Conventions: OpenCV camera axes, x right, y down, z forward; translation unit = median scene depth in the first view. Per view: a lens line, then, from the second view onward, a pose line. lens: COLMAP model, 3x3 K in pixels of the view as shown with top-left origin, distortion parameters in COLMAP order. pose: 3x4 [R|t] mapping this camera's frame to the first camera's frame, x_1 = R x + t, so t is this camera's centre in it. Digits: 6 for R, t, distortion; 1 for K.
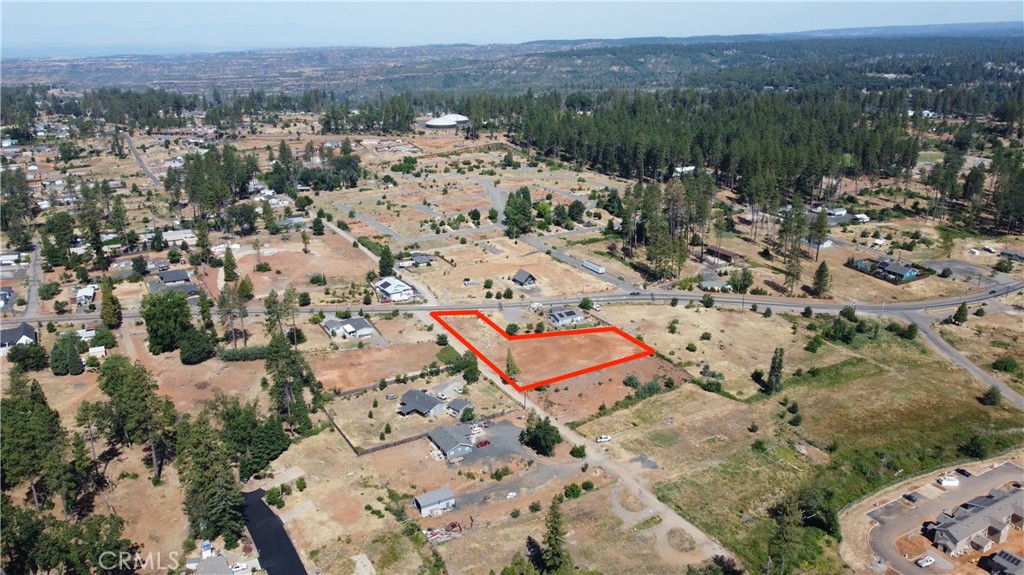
lens RADIAL K [[767.7, 0, 512.0], [0, 767.7, 287.5], [0, 0, 1]] dist [-0.001273, -0.002006]
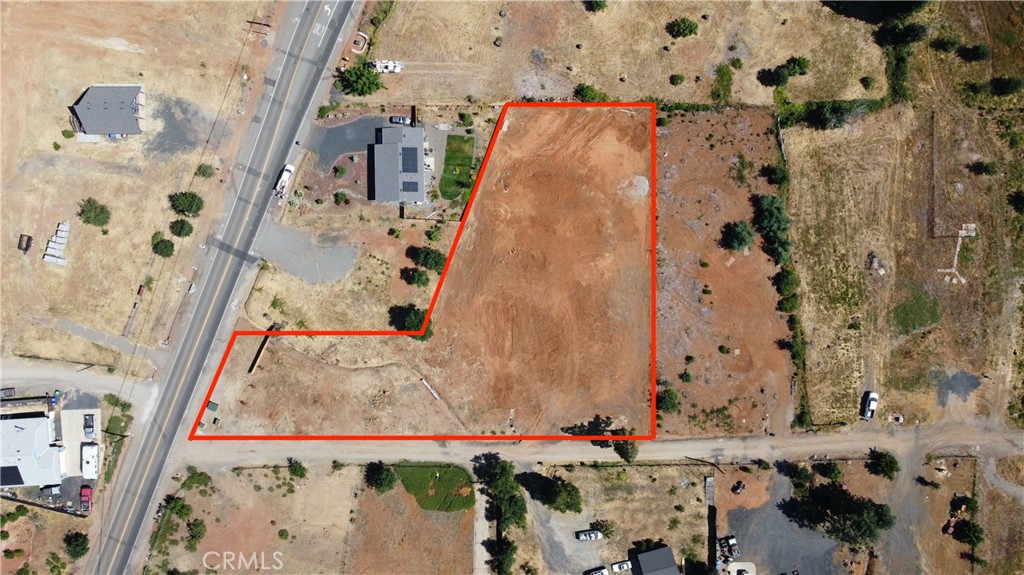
lens RADIAL K [[767.7, 0, 512.0], [0, 767.7, 287.5], [0, 0, 1]] dist [-0.001273, -0.002006]
pose [[0.499090, -0.865892, -0.033769, 0.052925], [0.274593, 0.121070, 0.953908, -0.311646], [-0.821893, -0.485358, 0.298193, 0.733117]]
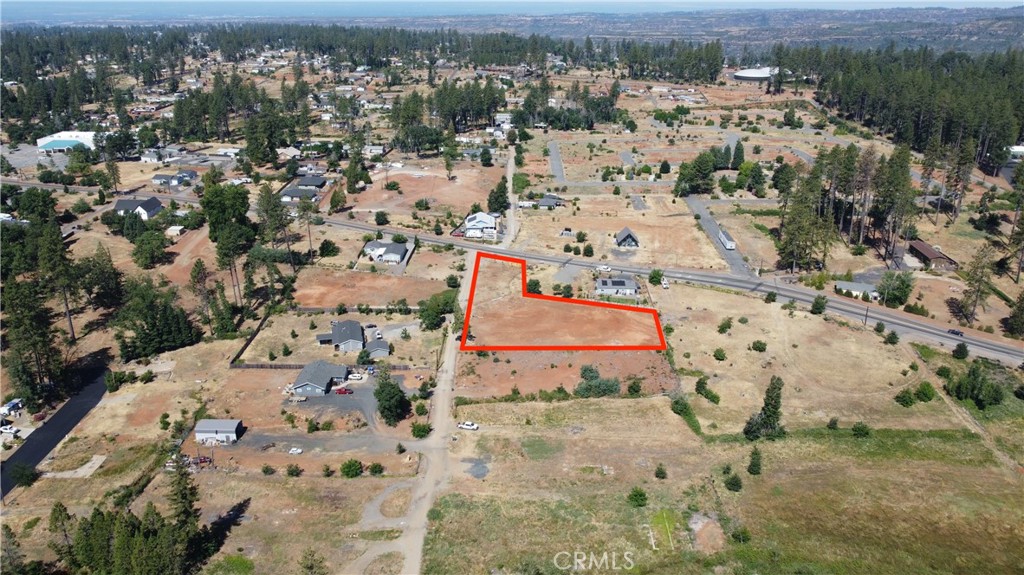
lens RADIAL K [[767.7, 0, 512.0], [0, 767.7, 287.5], [0, 0, 1]] dist [-0.001273, -0.002006]
pose [[0.852080, 0.192324, -0.486797, 0.343107], [-0.170647, 0.981305, 0.088997, -0.013012], [0.494813, 0.007238, 0.868969, 0.226347]]
